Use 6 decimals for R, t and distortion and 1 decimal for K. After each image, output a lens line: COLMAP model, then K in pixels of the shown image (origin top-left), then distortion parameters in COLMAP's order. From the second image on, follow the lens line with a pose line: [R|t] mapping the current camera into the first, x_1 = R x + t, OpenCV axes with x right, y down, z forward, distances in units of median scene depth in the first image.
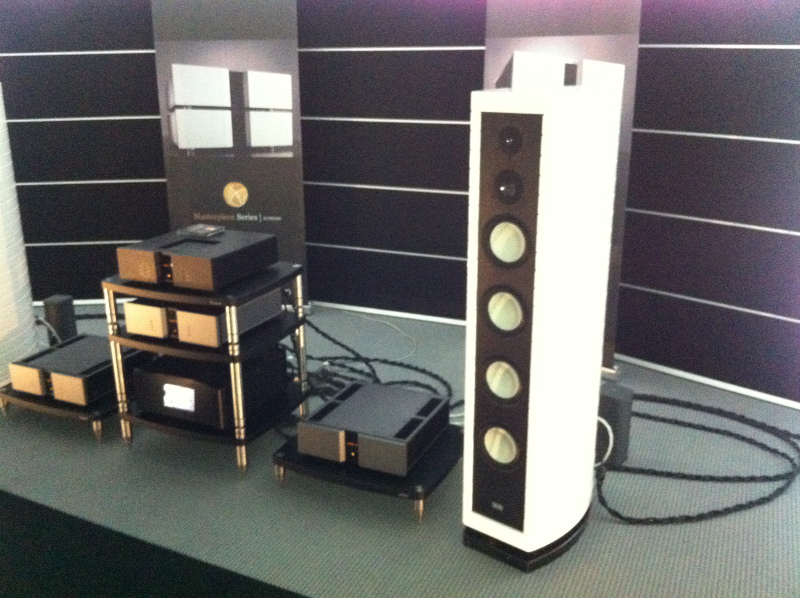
lens RADIAL K [[767.4, 0, 416.3], [0, 767.4, 279.8], [0, 0, 1]] dist [0.111264, -0.341218]
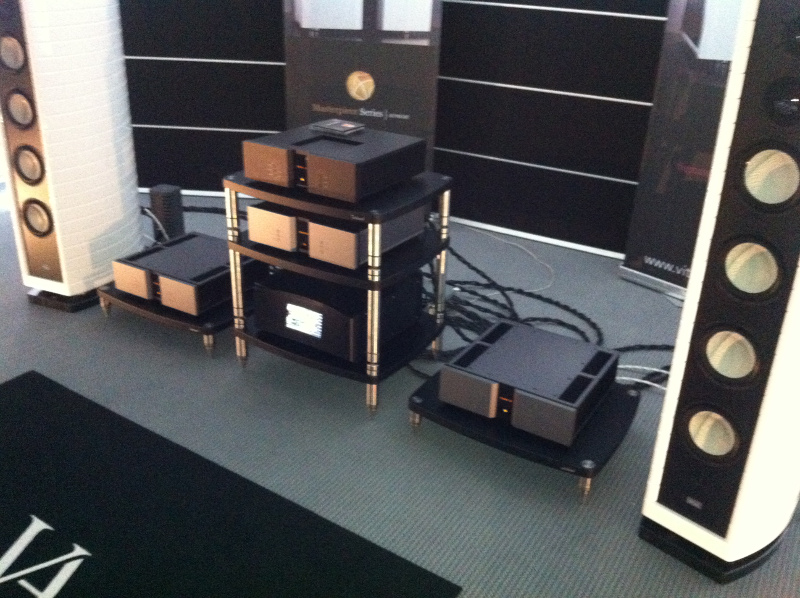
lens RADIAL K [[767.4, 0, 416.3], [0, 767.4, 279.8], [0, 0, 1]] dist [0.111264, -0.341218]
pose [[0.991335, 0.091535, -0.094215, -0.101088], [-0.079049, 0.988533, 0.128665, -0.014056], [0.104912, -0.120102, 0.987203, 0.160047]]
